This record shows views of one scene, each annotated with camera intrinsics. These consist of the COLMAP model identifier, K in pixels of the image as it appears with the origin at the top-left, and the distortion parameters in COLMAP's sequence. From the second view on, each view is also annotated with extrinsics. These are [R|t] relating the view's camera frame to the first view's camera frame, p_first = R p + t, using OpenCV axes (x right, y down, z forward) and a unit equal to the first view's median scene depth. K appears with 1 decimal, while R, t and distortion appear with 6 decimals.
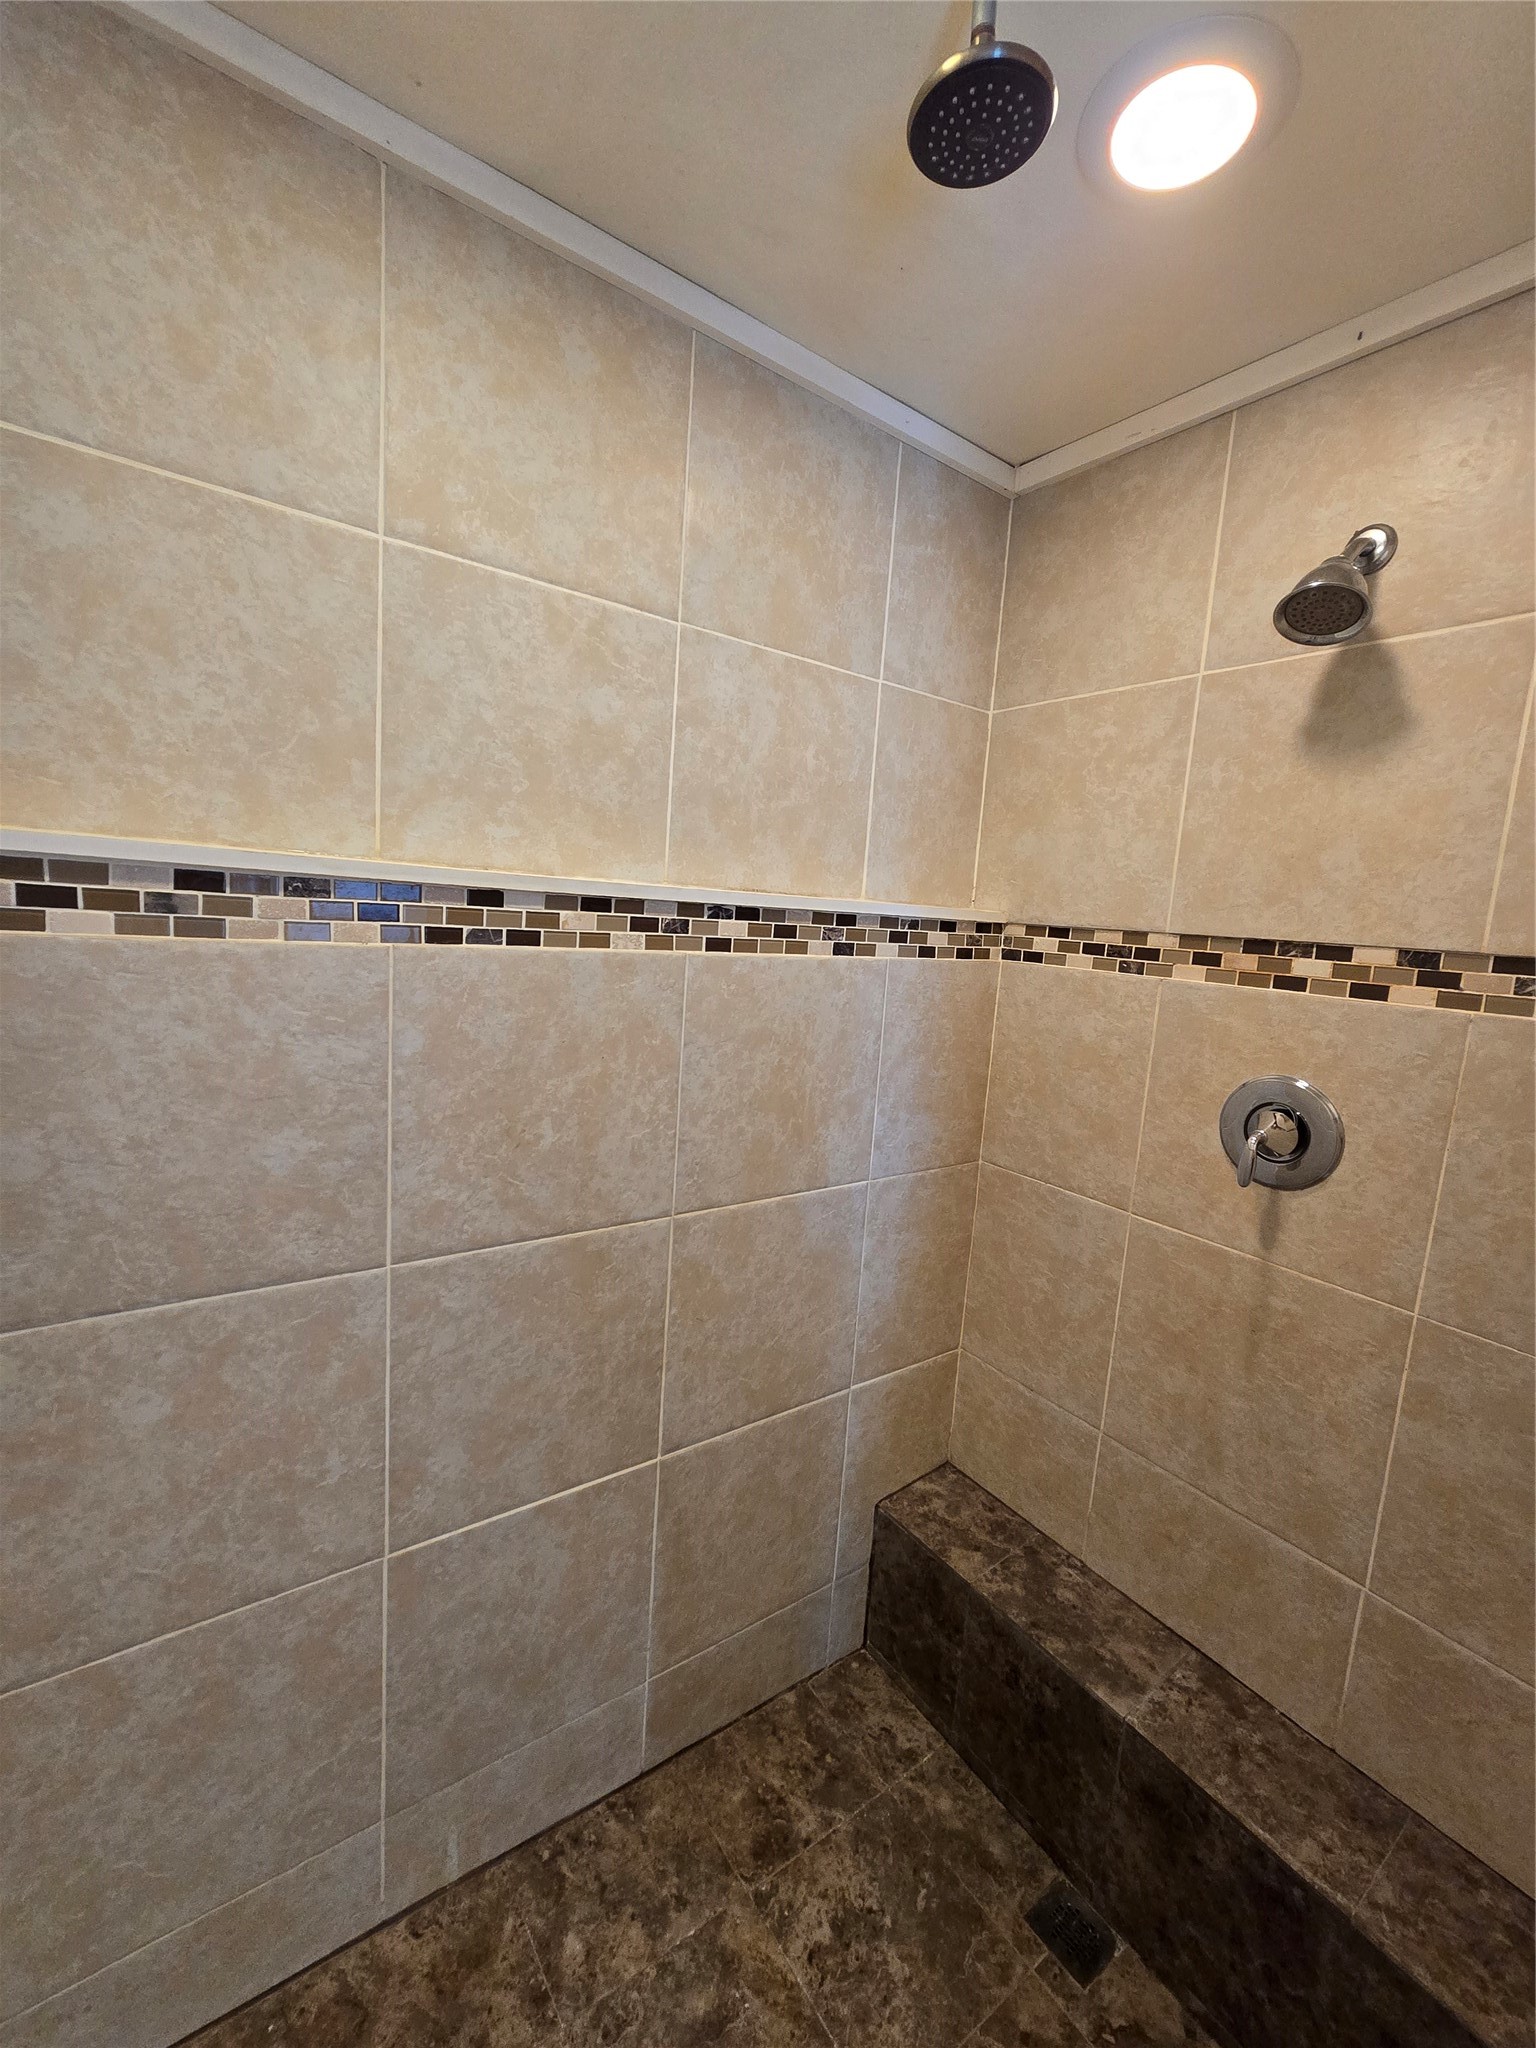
lens RADIAL K [[838.8, 0, 765.1], [0, 838.8, 1024.3], [0, 0, 1]] dist [0.000244, 0.000799]
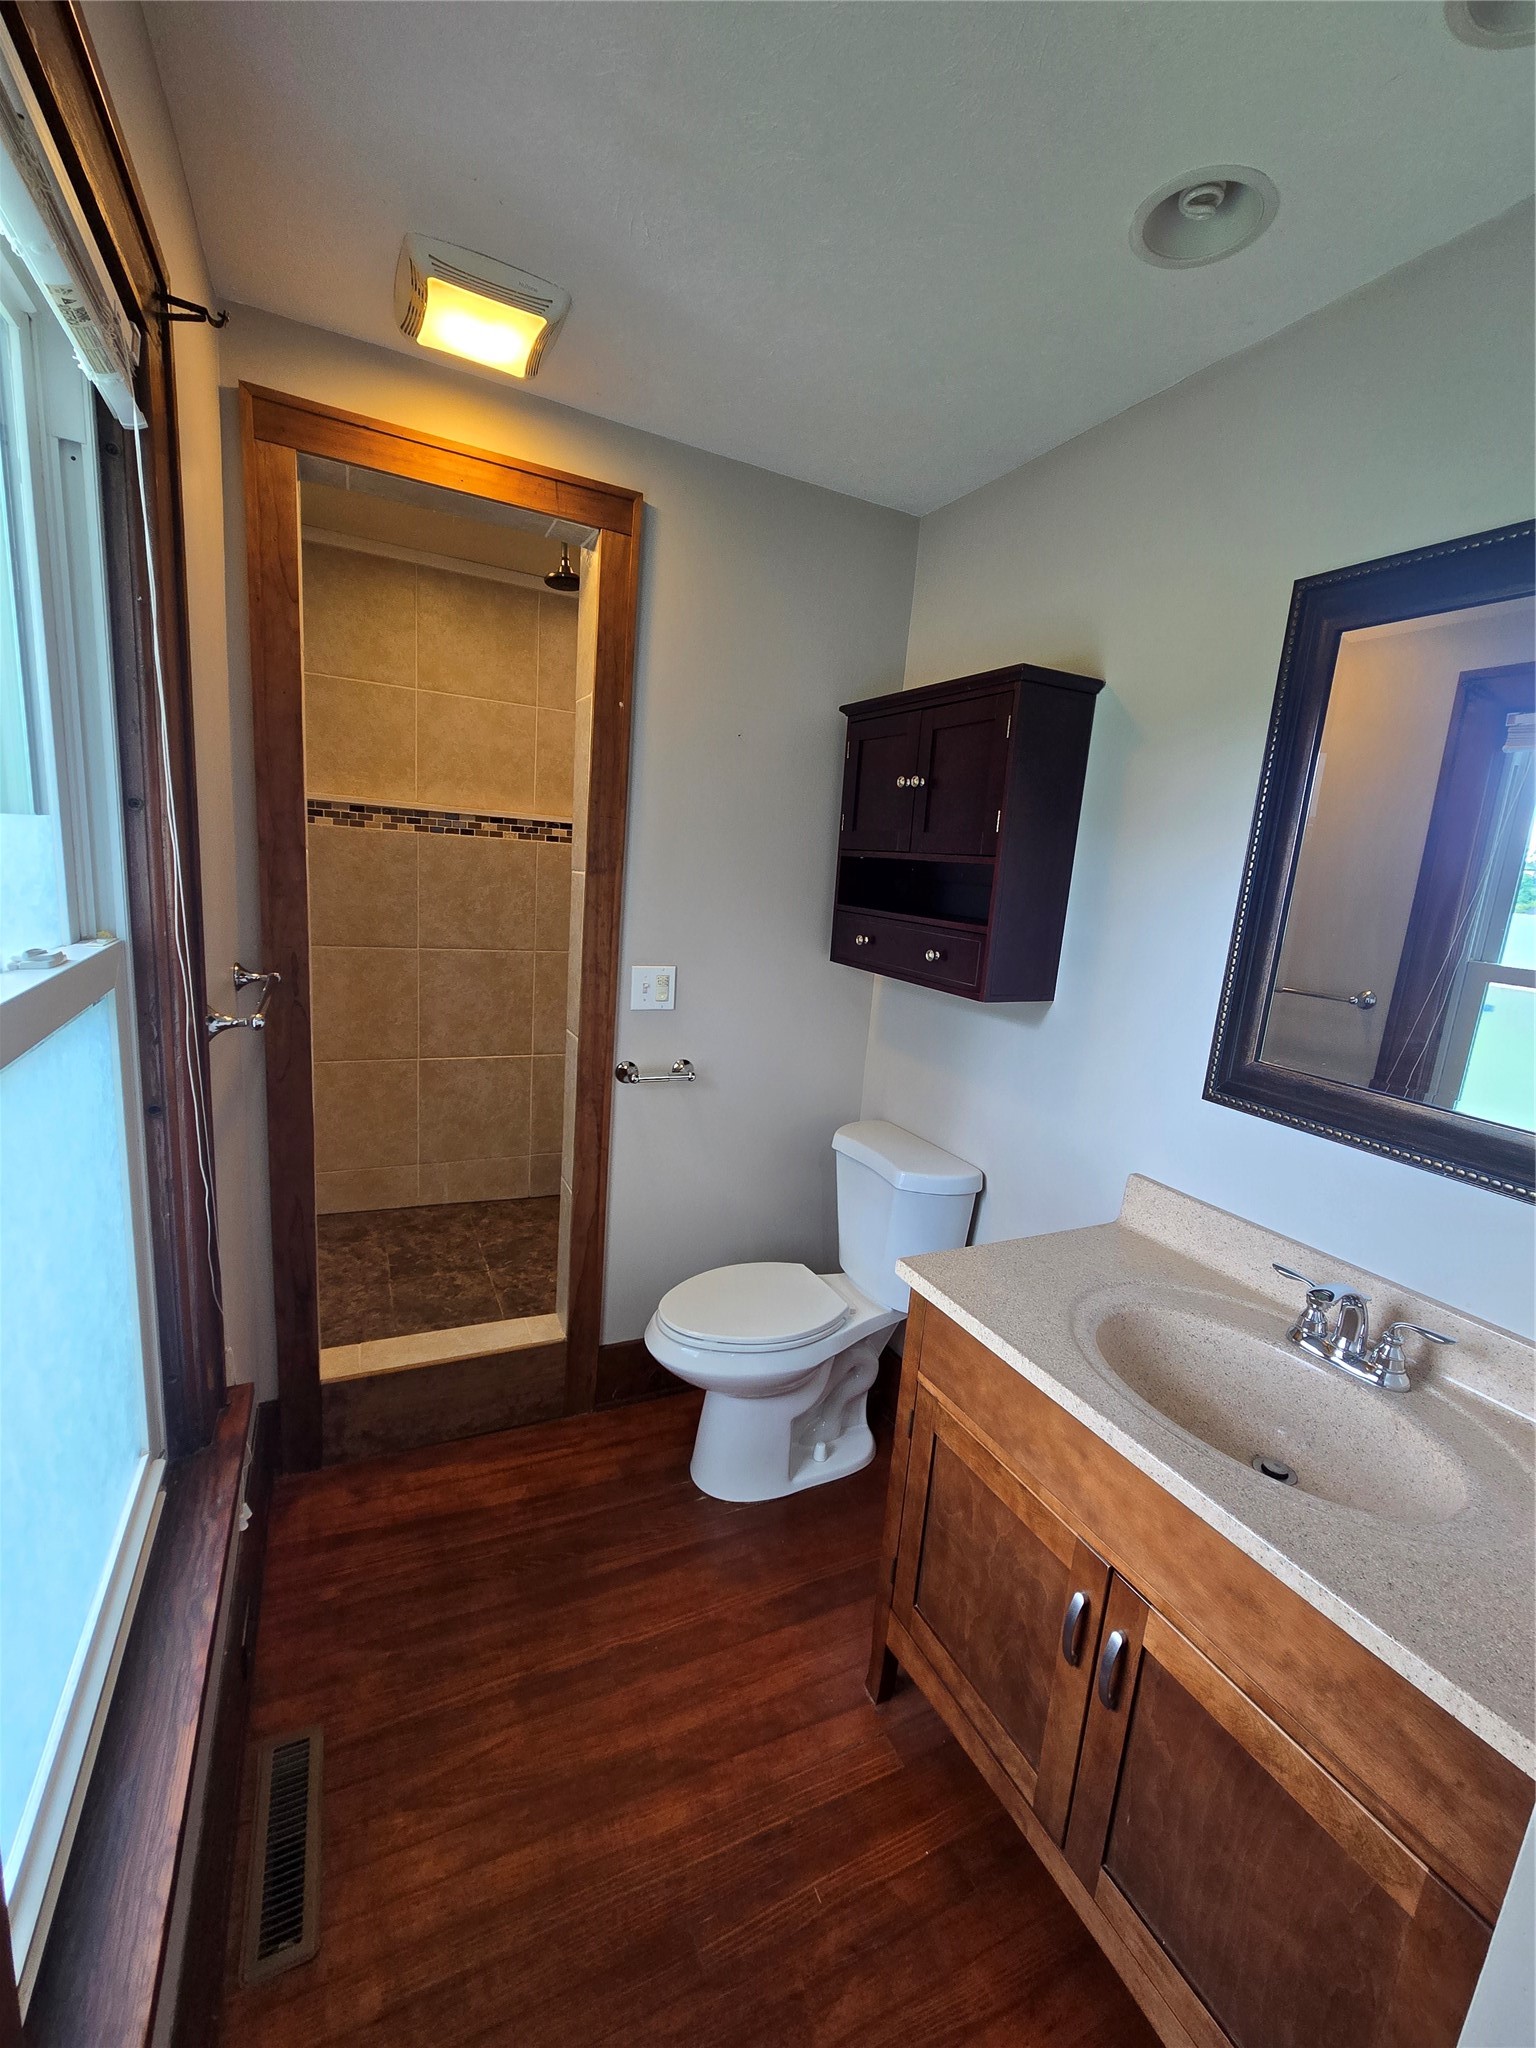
lens RADIAL K [[838.8, 0, 768.6], [0, 838.8, 1023.5], [0, 0, 1]] dist [0.000244, 0.000799]
pose [[0.986765, 0.040611, -0.156987, 1.106764], [-0.033265, 0.998238, 0.049137, 0.343712], [0.158706, -0.043264, 0.986377, -1.524434]]
